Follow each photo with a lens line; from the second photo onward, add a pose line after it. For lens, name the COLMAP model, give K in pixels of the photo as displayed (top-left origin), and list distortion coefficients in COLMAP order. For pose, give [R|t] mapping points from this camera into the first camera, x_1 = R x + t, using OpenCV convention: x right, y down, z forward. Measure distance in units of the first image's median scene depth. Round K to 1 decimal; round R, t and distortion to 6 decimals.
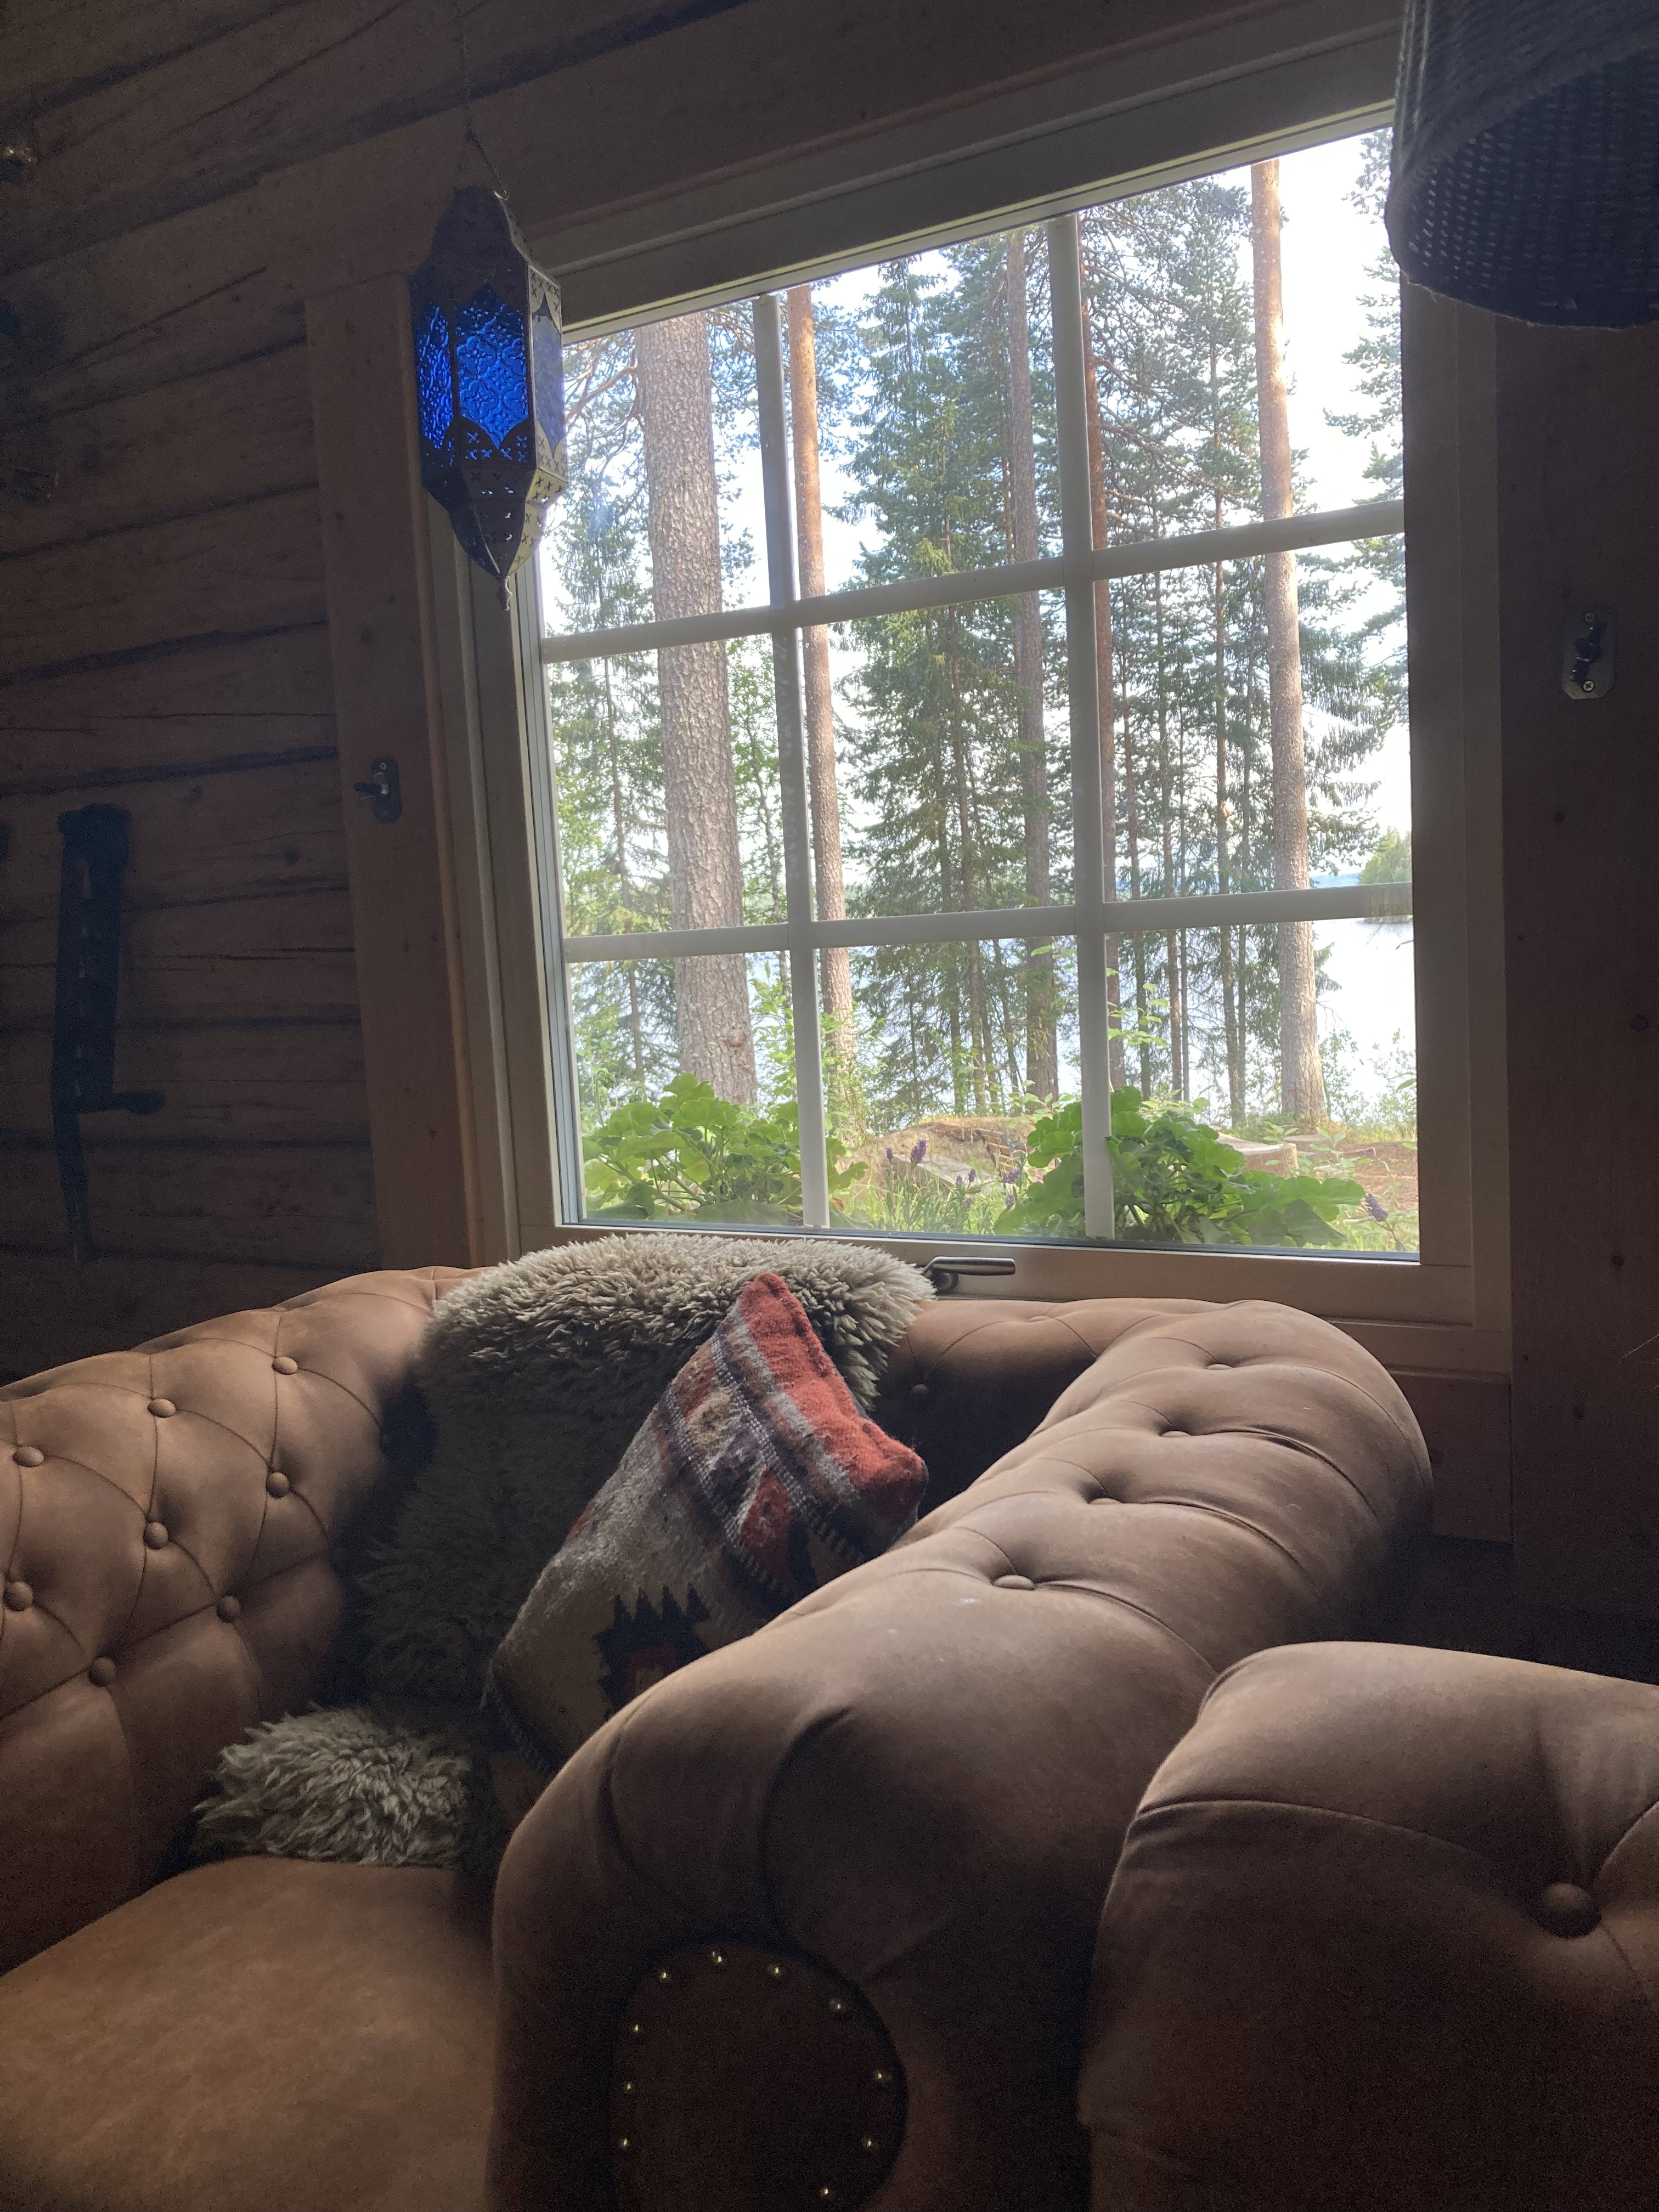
lens RADIAL K [[1792.1, 0, 854.7], [0, 1792.1, 1143.0], [0, 0, 1]] dist [0.024390, -0.064852]
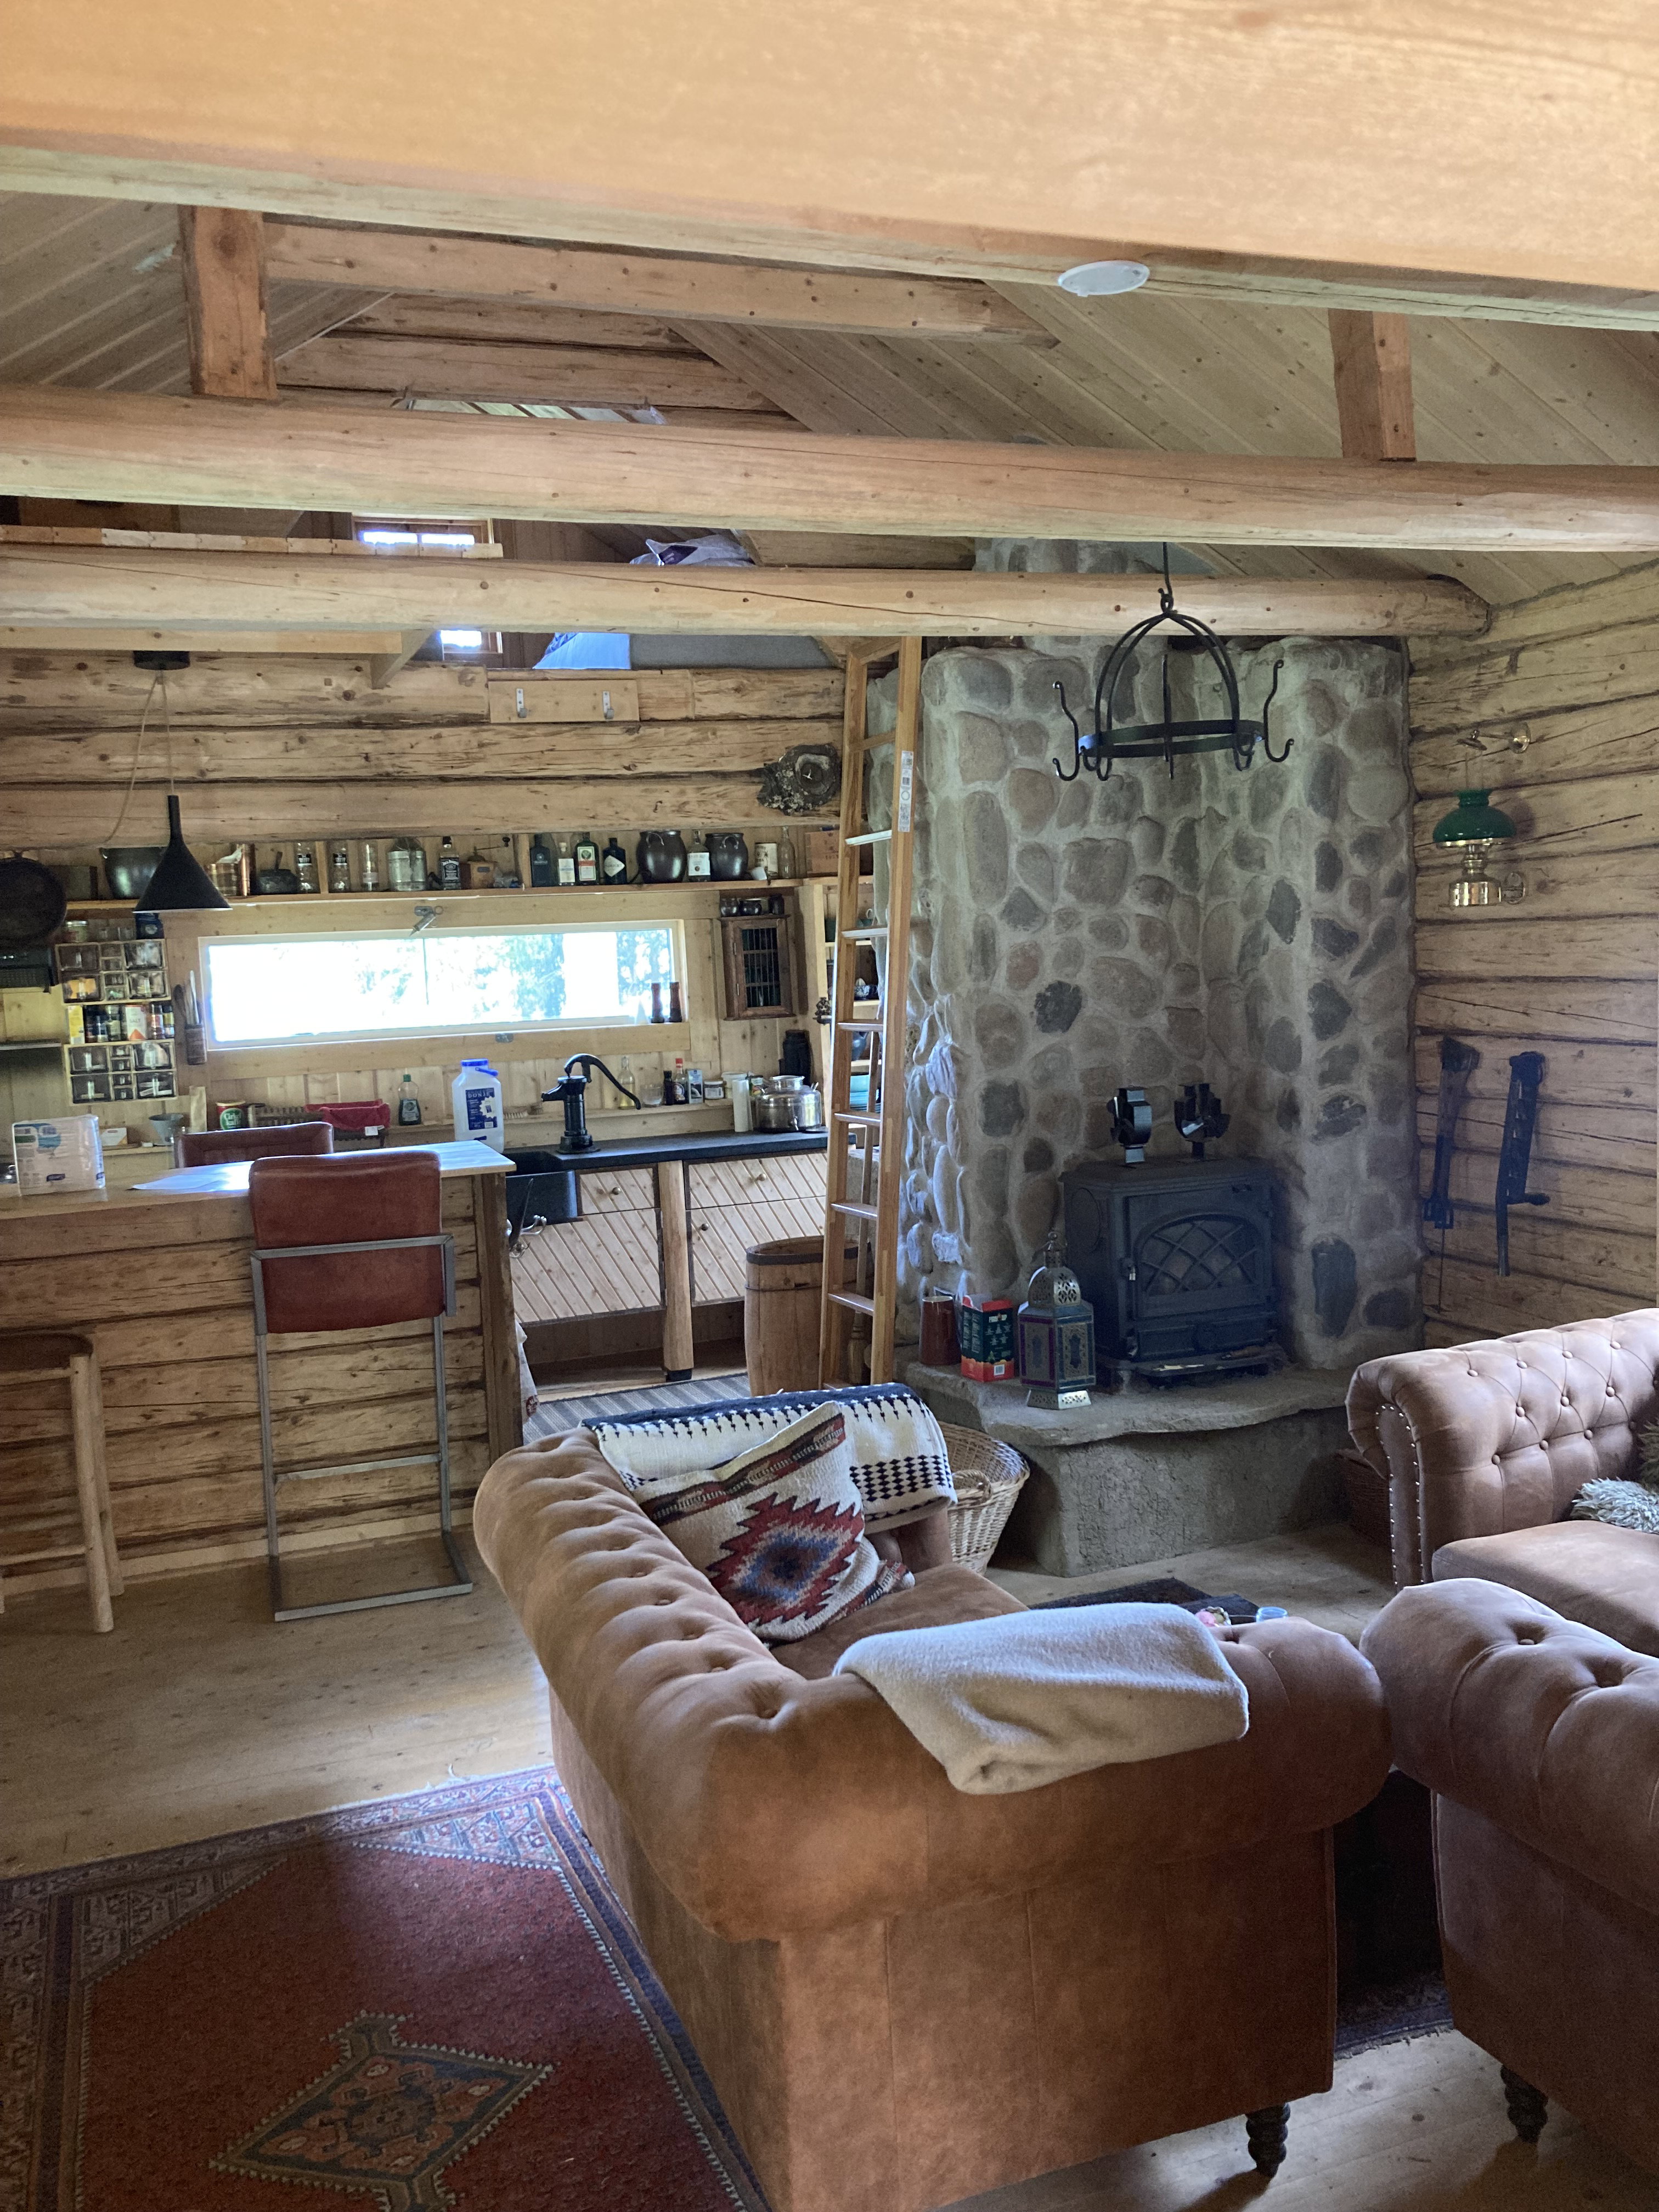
lens RADIAL K [[1792.1, 0, 854.7], [0, 1792.1, 1143.0], [0, 0, 1]] dist [0.024390, -0.064852]
pose [[0.782891, 0.091244, -0.615431, 0.366281], [-0.069423, 0.995822, 0.059328, -0.232267], [0.618273, -0.003722, 0.785954, -1.623070]]
